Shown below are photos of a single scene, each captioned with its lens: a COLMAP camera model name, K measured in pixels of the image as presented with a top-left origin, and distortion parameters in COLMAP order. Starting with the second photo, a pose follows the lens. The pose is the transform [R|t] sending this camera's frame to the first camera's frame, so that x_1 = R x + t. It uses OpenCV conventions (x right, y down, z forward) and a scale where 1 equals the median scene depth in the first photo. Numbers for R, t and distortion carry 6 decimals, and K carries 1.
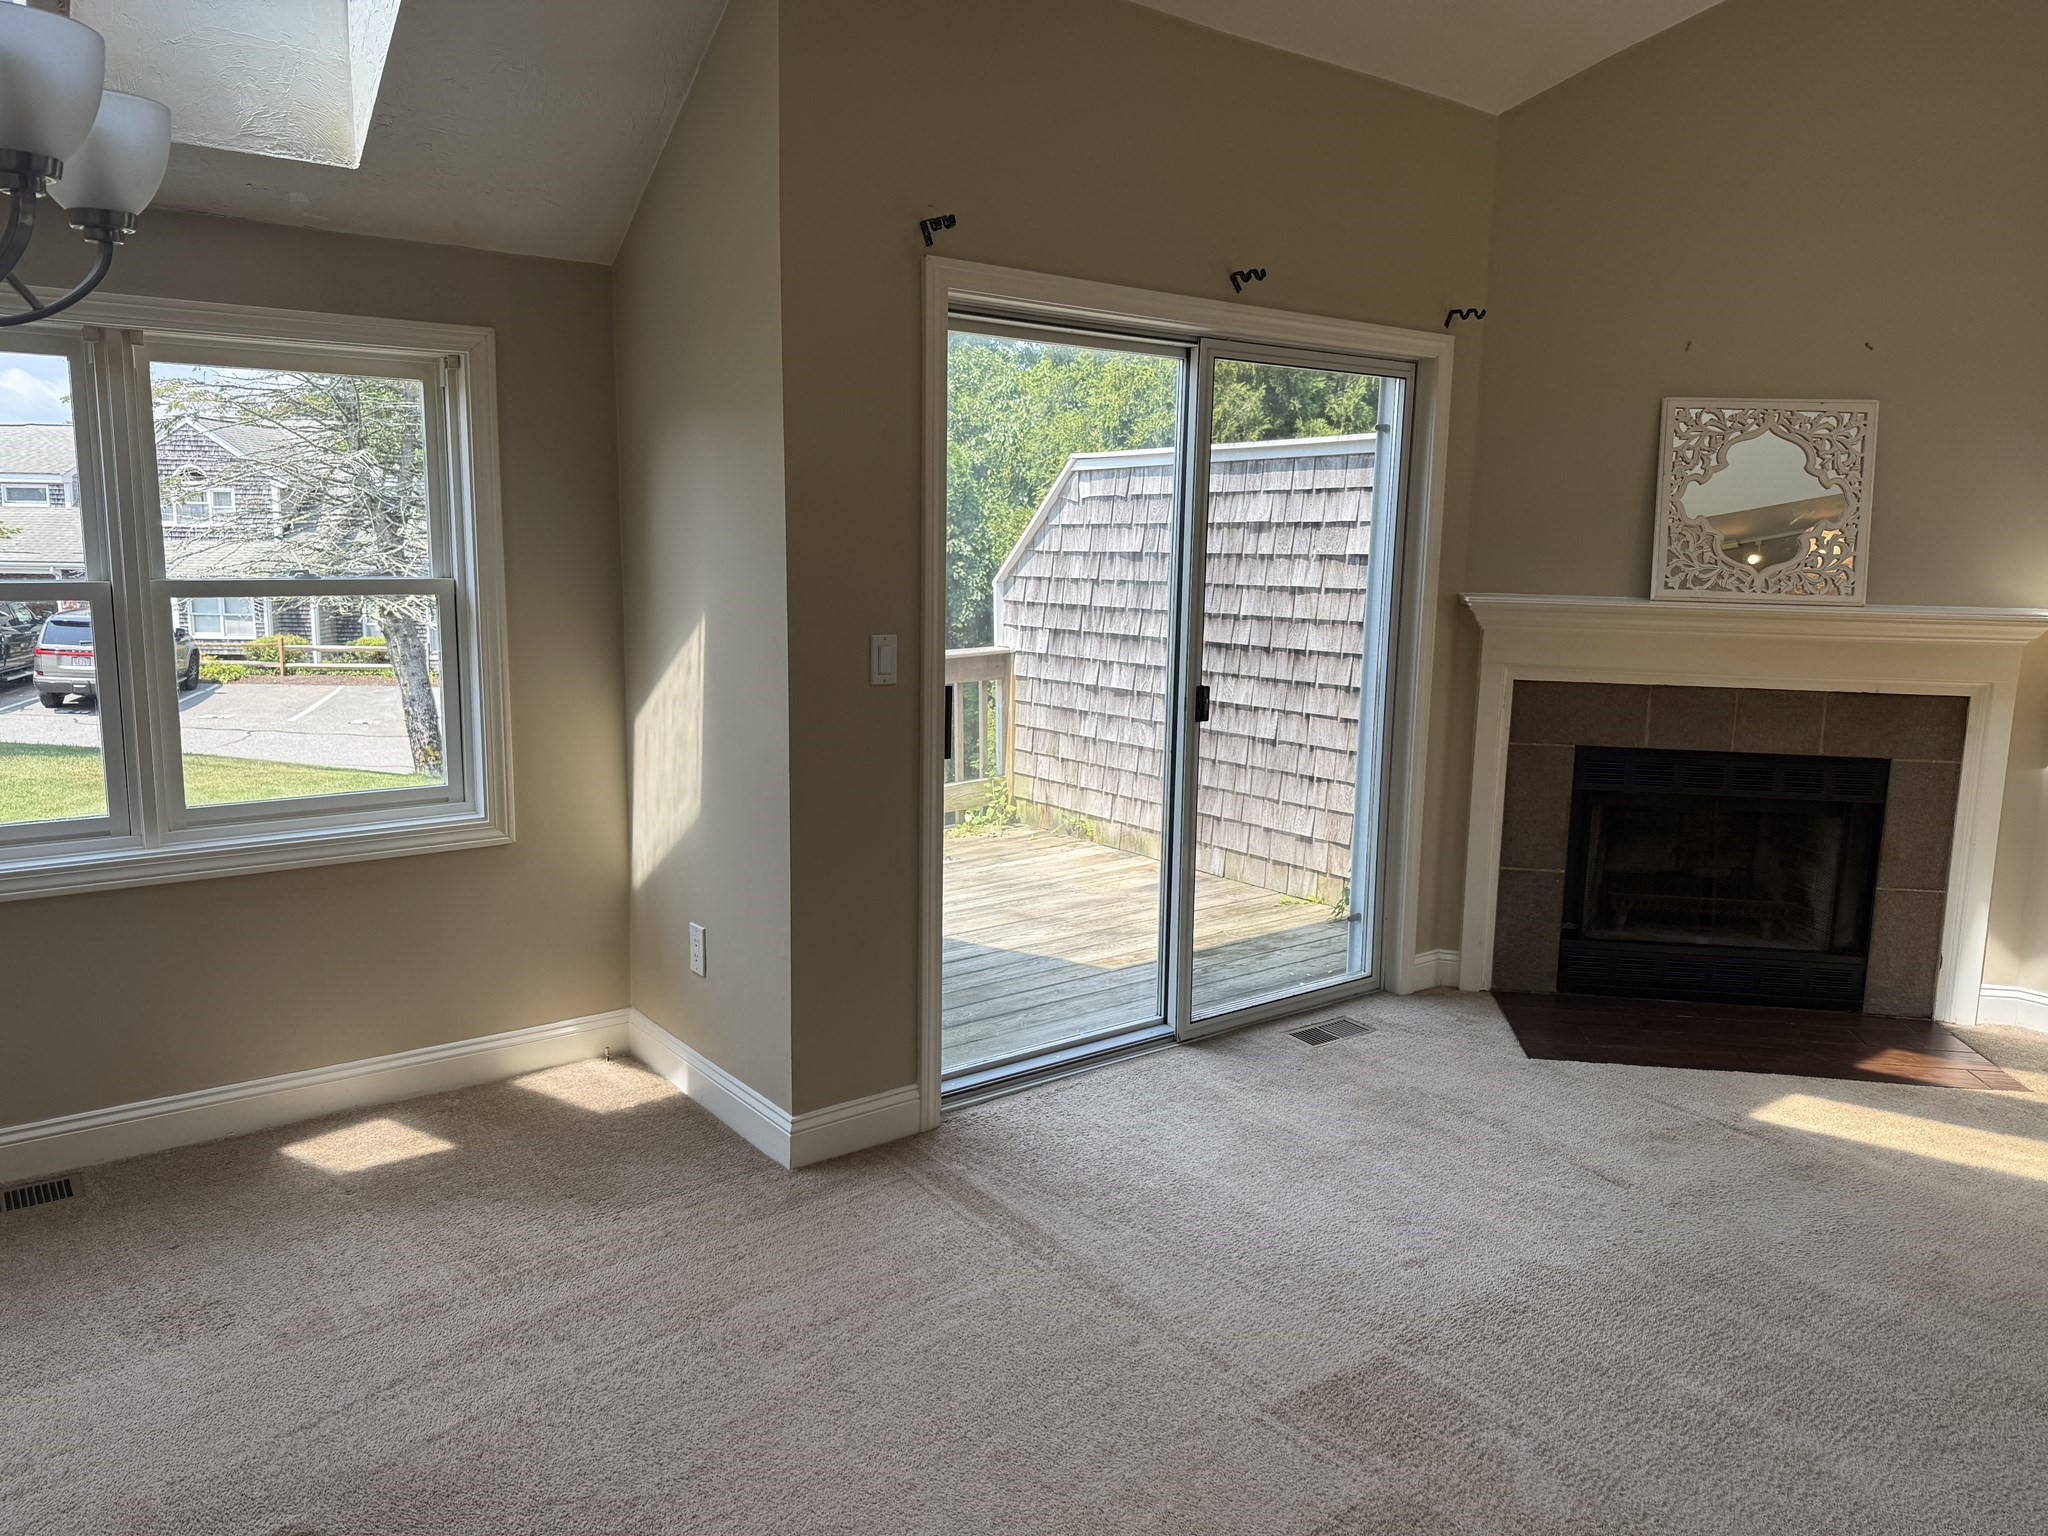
lens RADIAL K [[1460.0, 0, 1024.3], [0, 1460.0, 752.8], [0, 0, 1]] dist [0.019695, -0.007984]
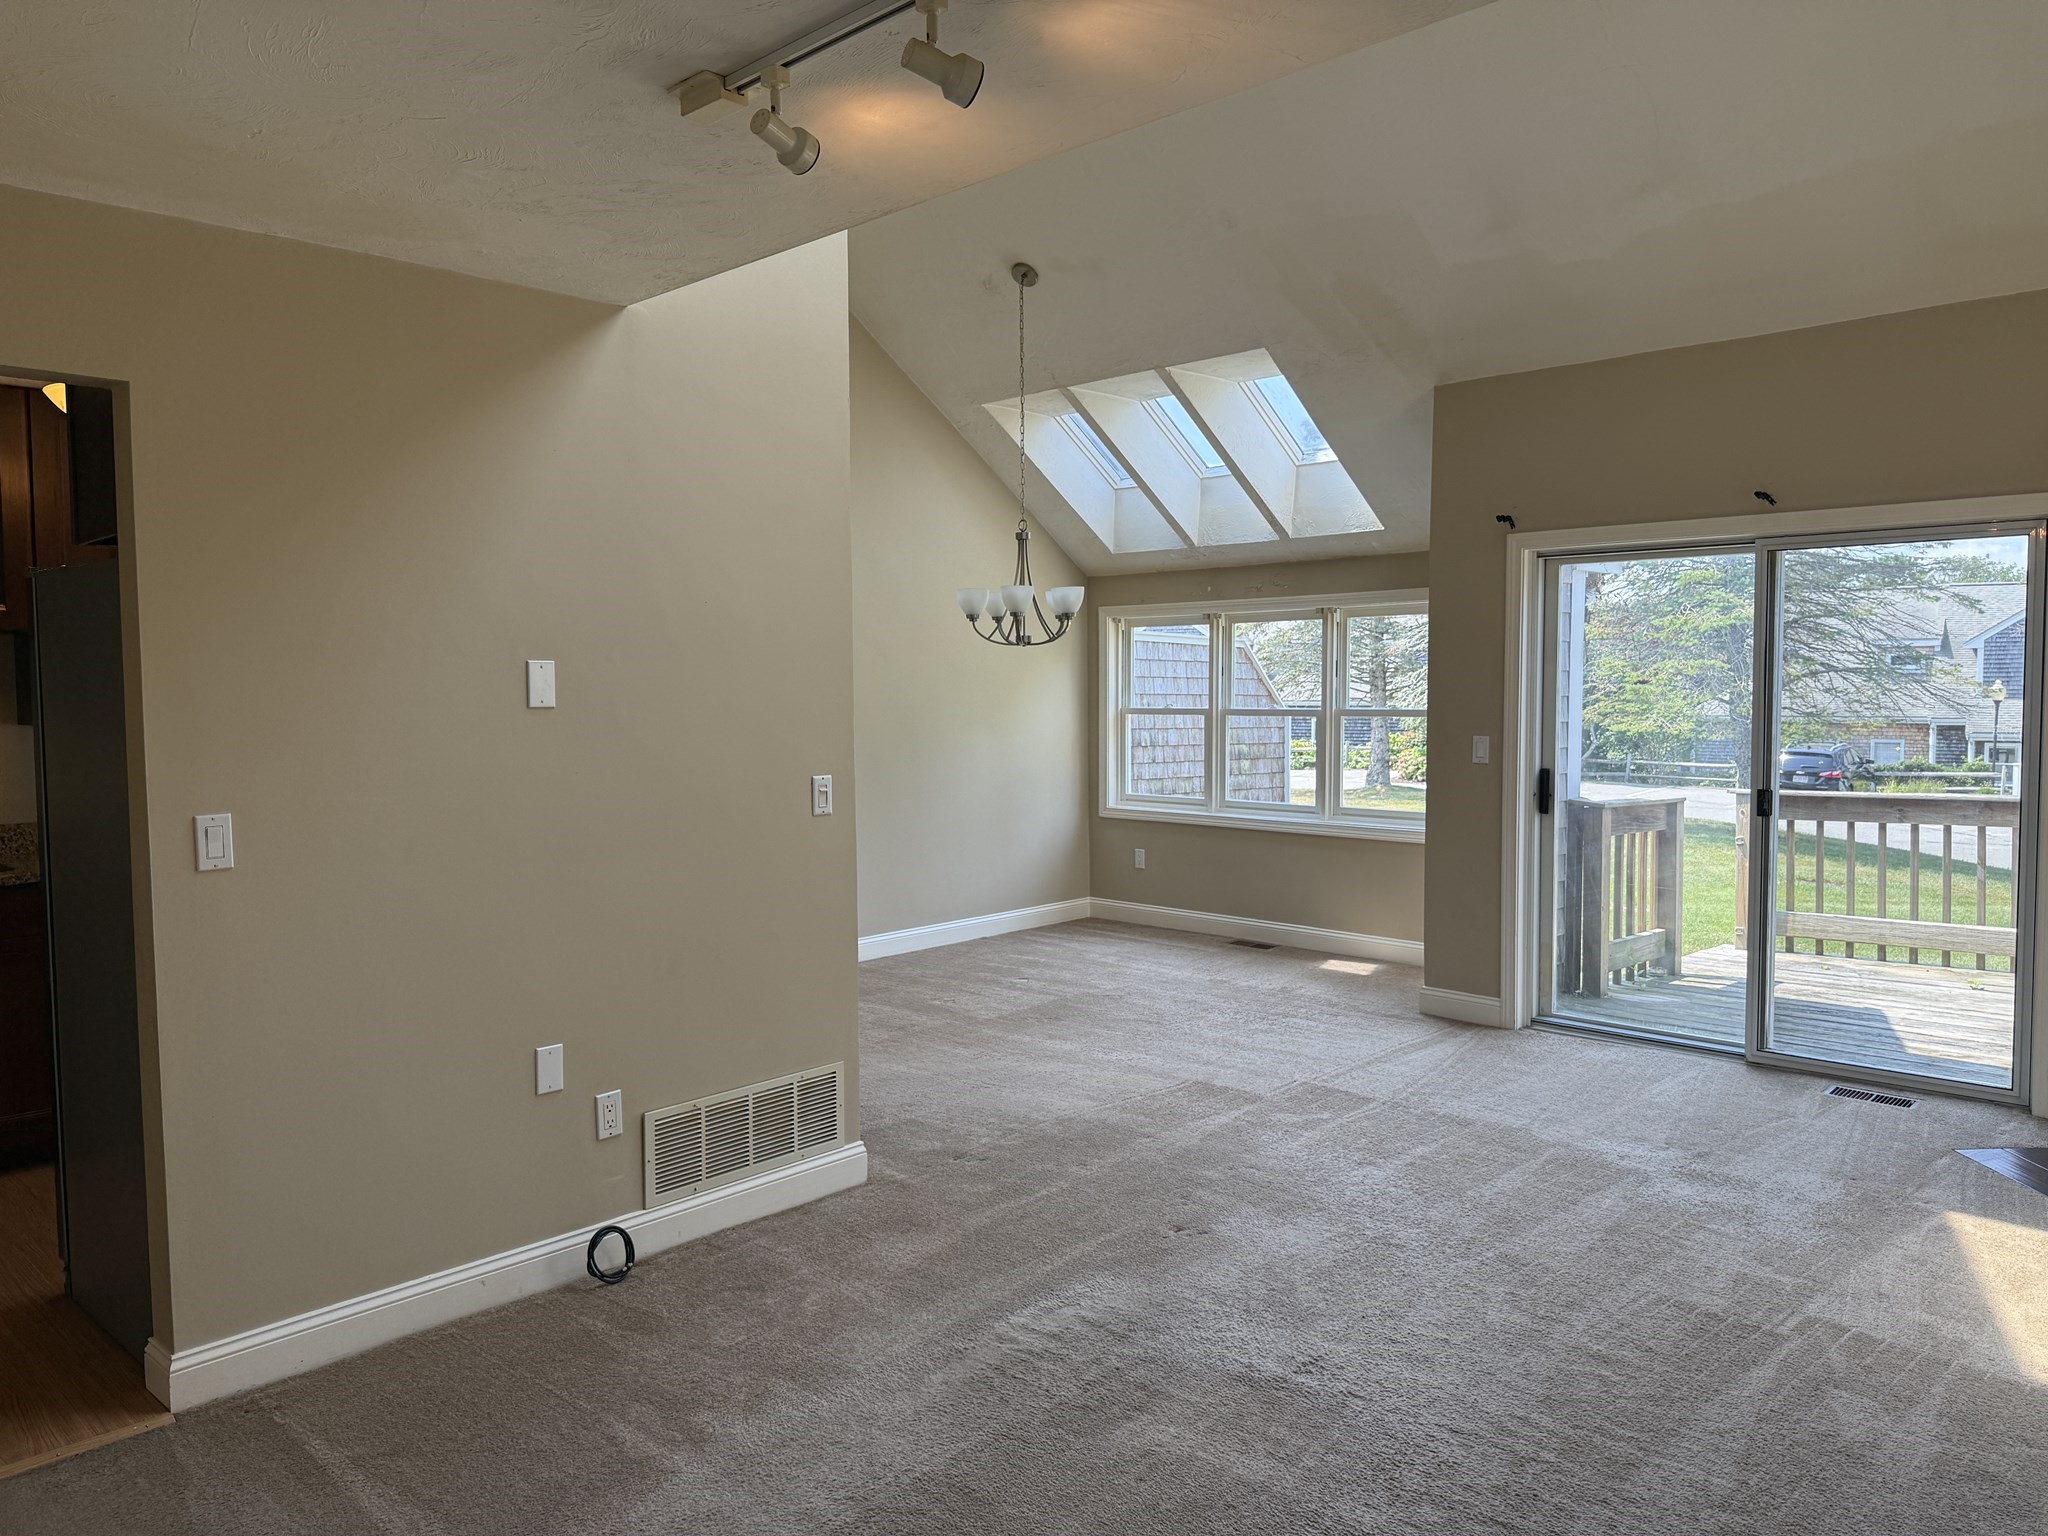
lens RADIAL K [[1460.0, 0, 1023.1], [0, 1460.0, 766.6], [0, 0, 1]] dist [0.019695, -0.007984]
pose [[0.166885, 0.036849, -0.985288, 1.481697], [-0.156059, 0.987692, 0.010506, 0.024870], [0.973548, 0.152009, 0.170582, 0.115879]]
